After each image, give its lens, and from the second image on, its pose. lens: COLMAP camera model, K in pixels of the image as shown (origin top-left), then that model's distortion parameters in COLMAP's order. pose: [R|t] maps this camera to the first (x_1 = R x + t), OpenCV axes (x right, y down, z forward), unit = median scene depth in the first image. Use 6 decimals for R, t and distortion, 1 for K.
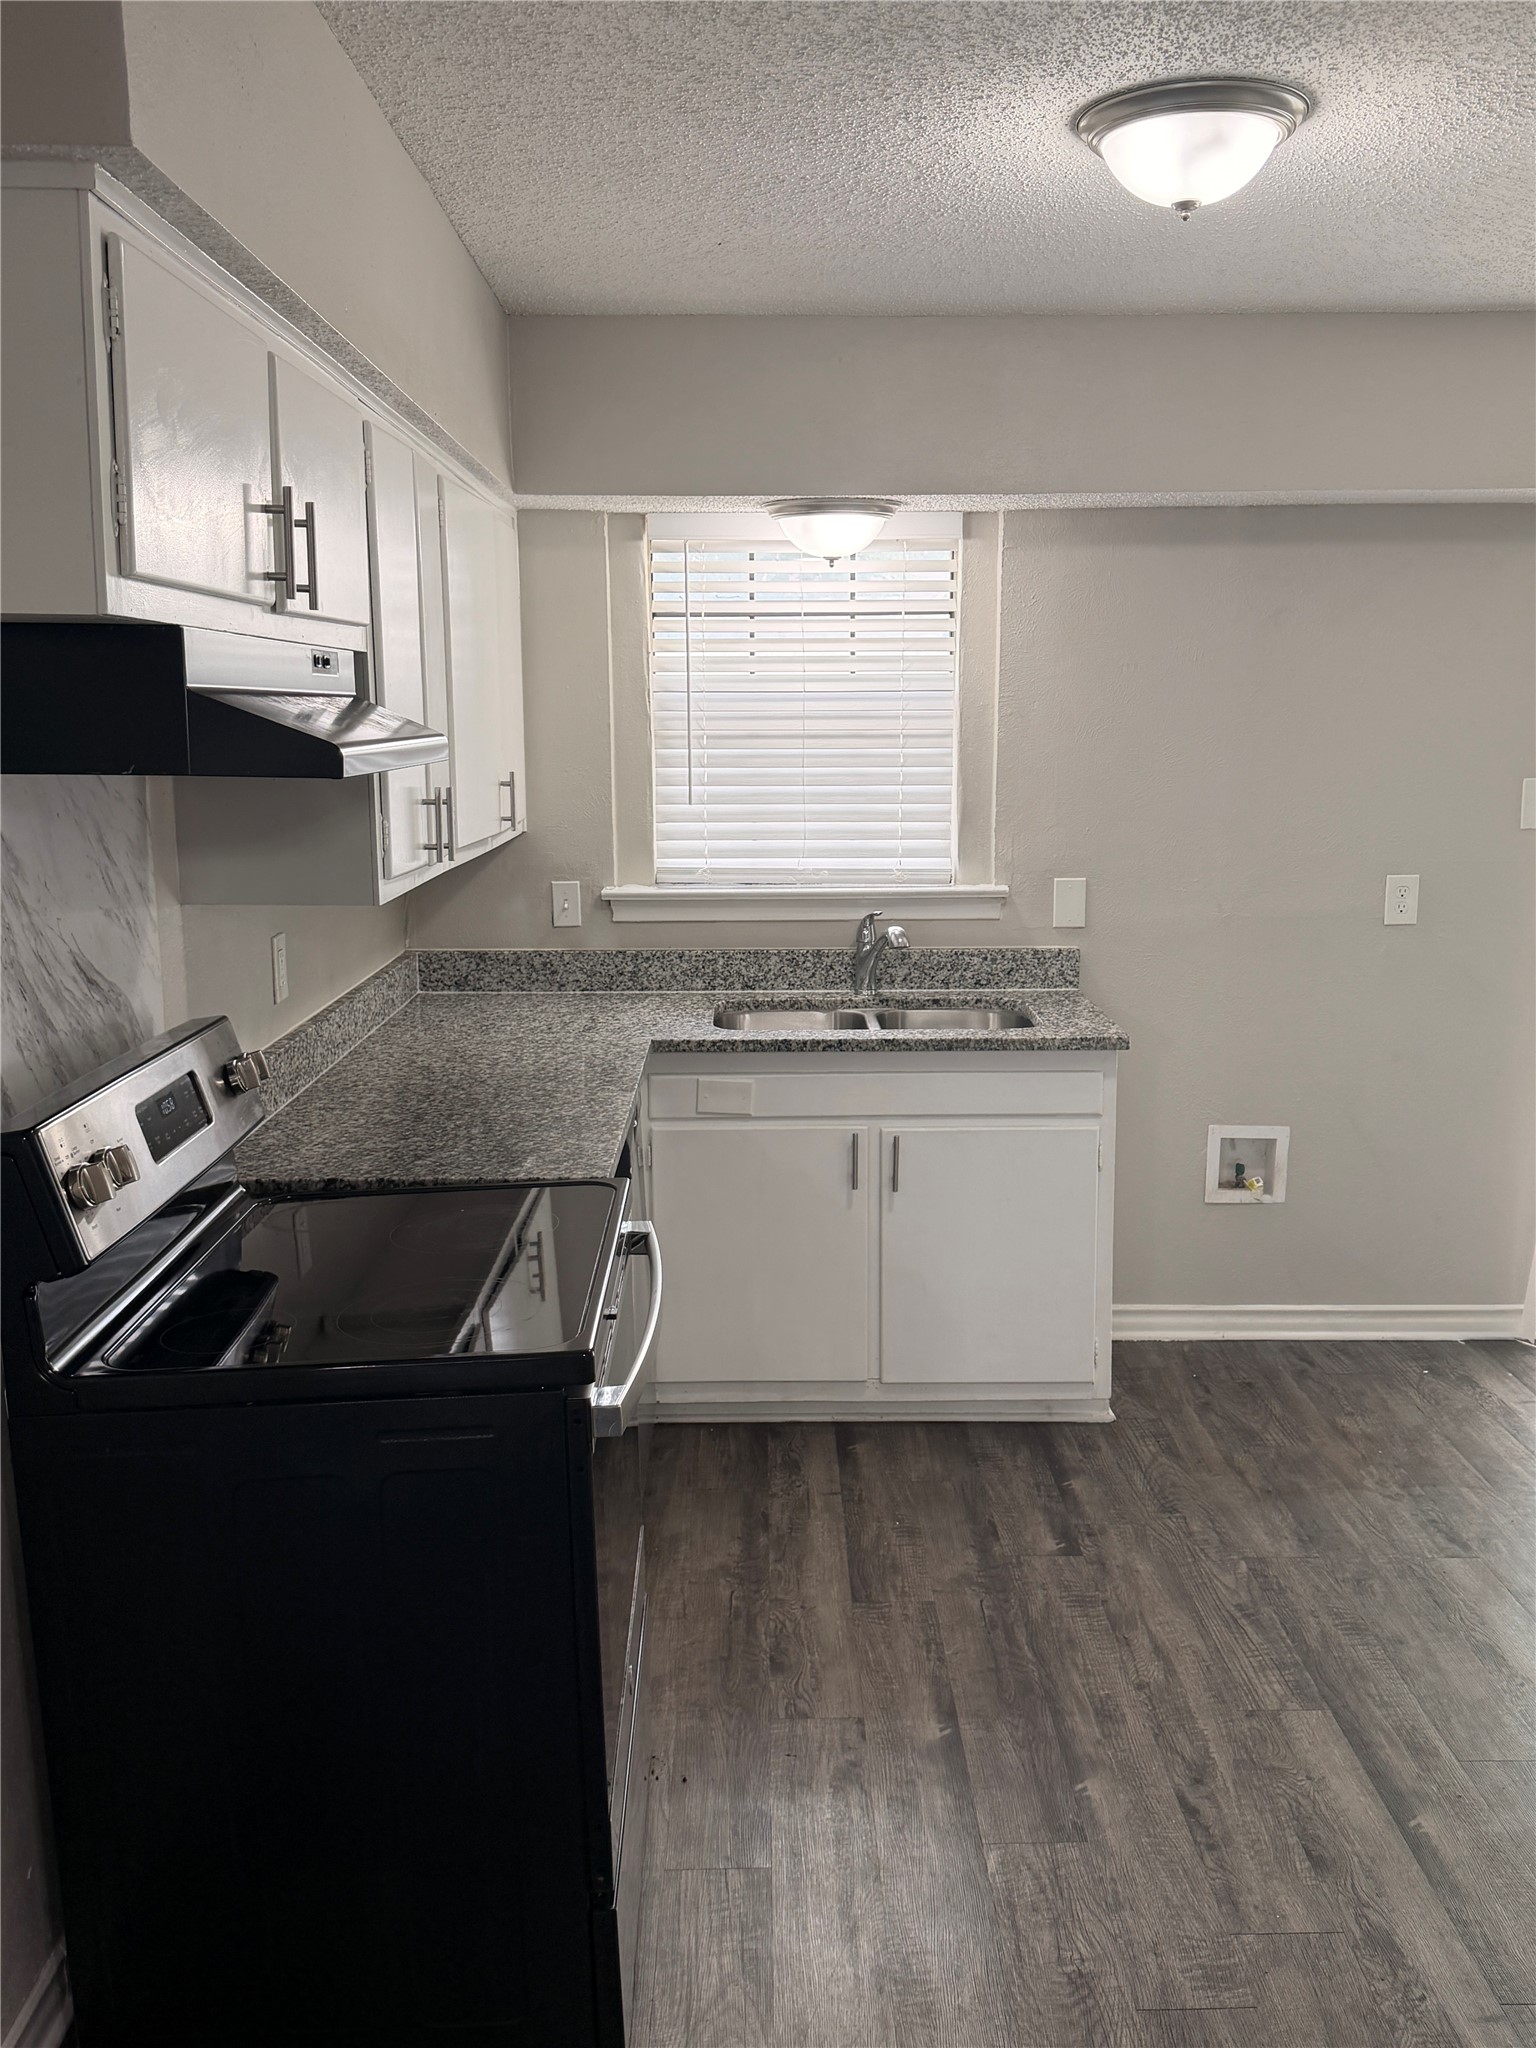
lens RADIAL K [[1748.5, 0, 768.0], [0, 1748.5, 1024.0], [0, 0, 1]] dist [0.003576, 0.000617]
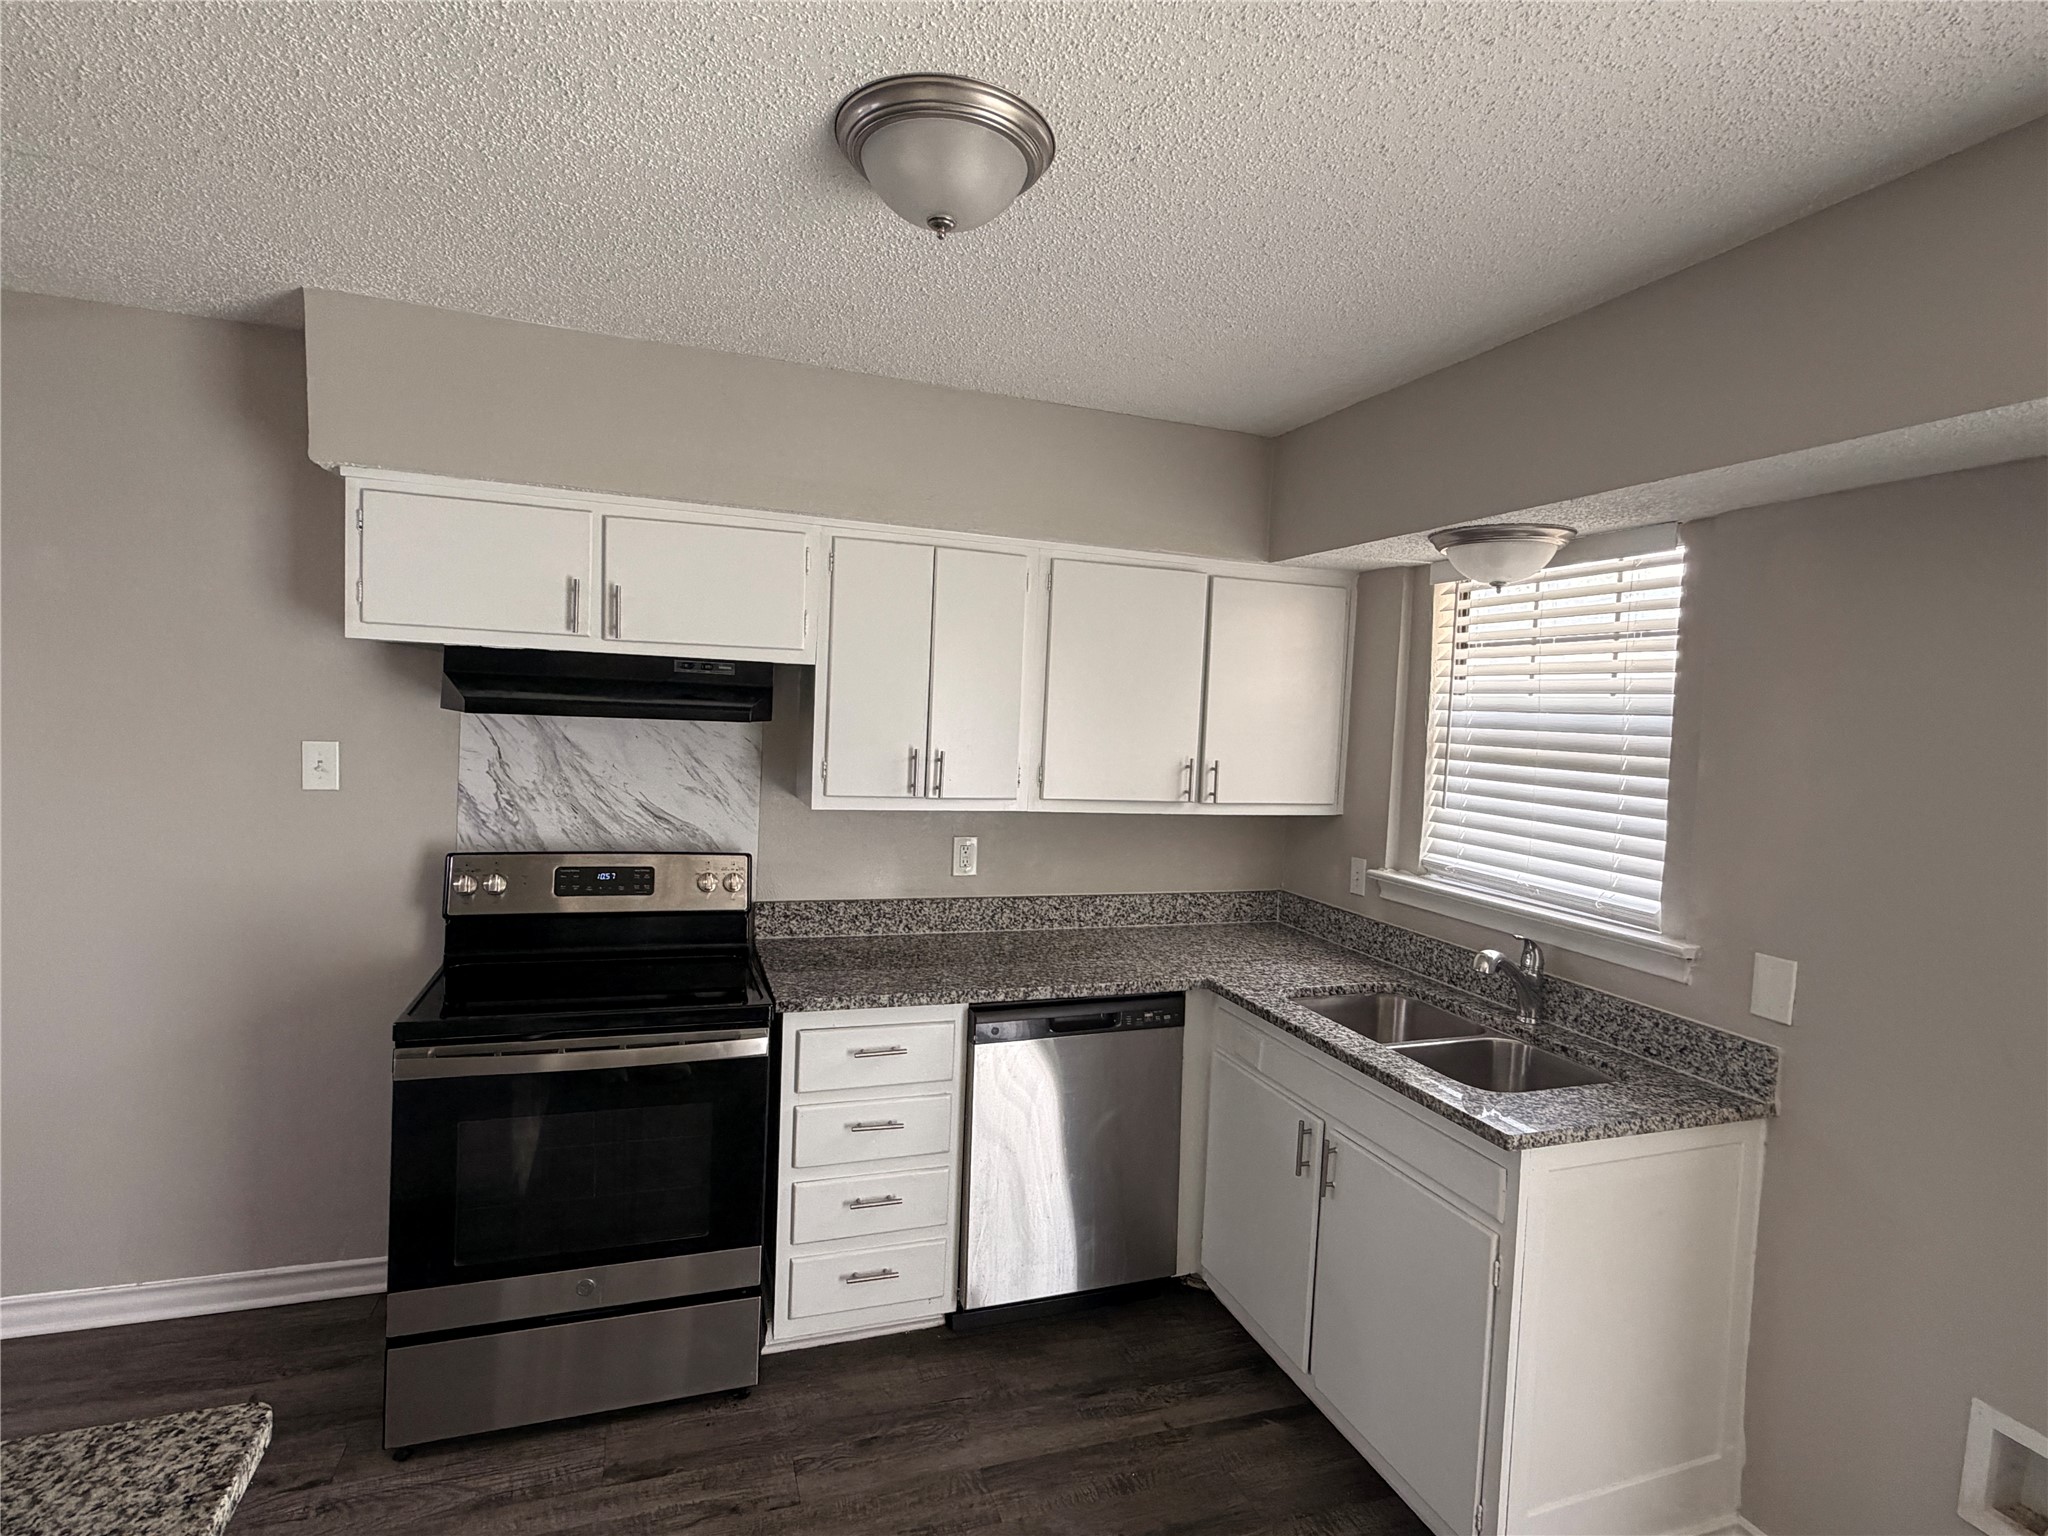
lens RADIAL K [[1030.9, 0, 1024.0], [0, 1030.9, 768.0], [0, 0, 1]] dist [-0.003835, 0.000562]
pose [[0.314215, 0.072232, -0.946600, 0.494008], [-0.213337, 0.976972, 0.003734, -0.095831], [0.925071, 0.200772, 0.322389, 0.531453]]
